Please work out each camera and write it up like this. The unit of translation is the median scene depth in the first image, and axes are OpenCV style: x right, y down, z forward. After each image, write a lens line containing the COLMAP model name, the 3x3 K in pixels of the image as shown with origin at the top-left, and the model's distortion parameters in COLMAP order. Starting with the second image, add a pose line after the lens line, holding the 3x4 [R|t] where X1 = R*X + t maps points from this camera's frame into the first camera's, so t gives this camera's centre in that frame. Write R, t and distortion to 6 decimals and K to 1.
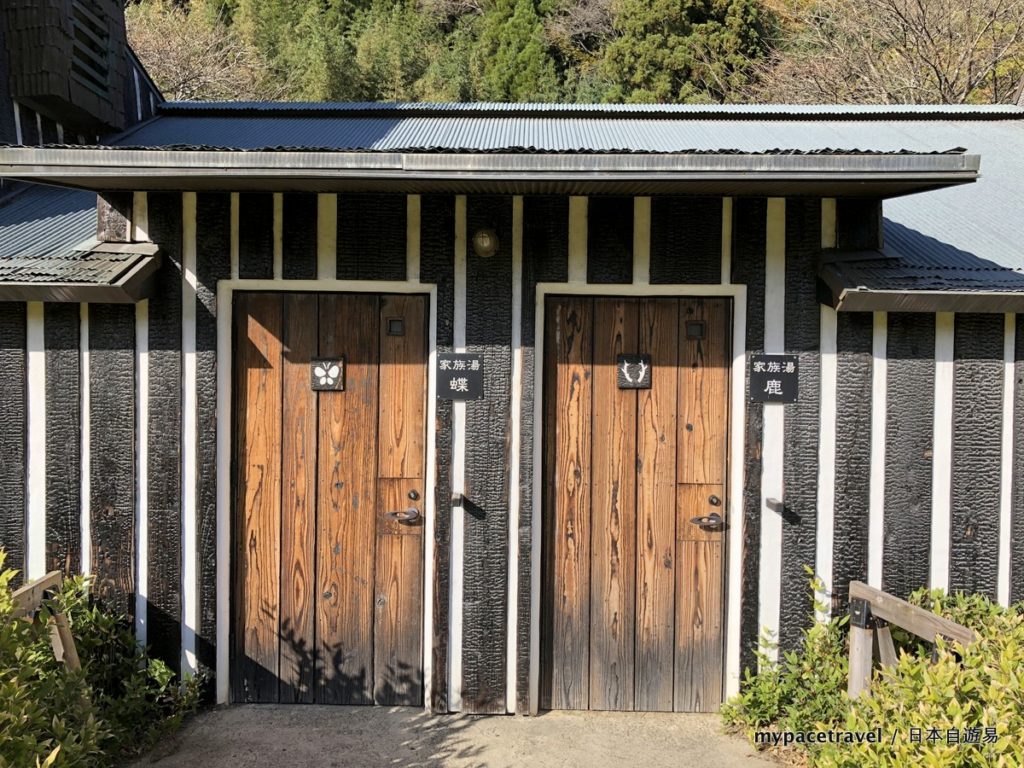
lens RADIAL K [[848.2, 0, 508.0], [0, 848.2, 368.4], [0, 0, 1]] dist [-0.019934, -0.003332]
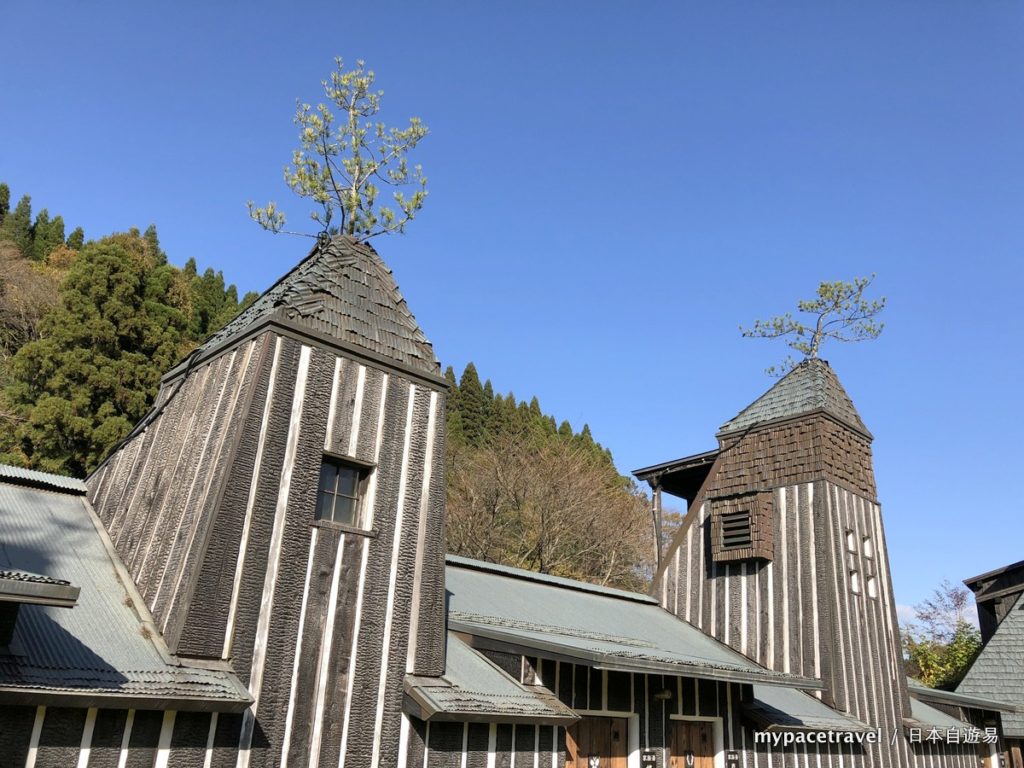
lens RADIAL K [[848.2, 0, 508.0], [0, 848.2, 368.4], [0, 0, 1]] dist [-0.019934, -0.003332]
pose [[0.692403, 0.289930, 0.660696, -1.811317], [-0.029065, 0.926176, -0.375969, -0.094315], [-0.720926, 0.241119, 0.649714, -0.268877]]
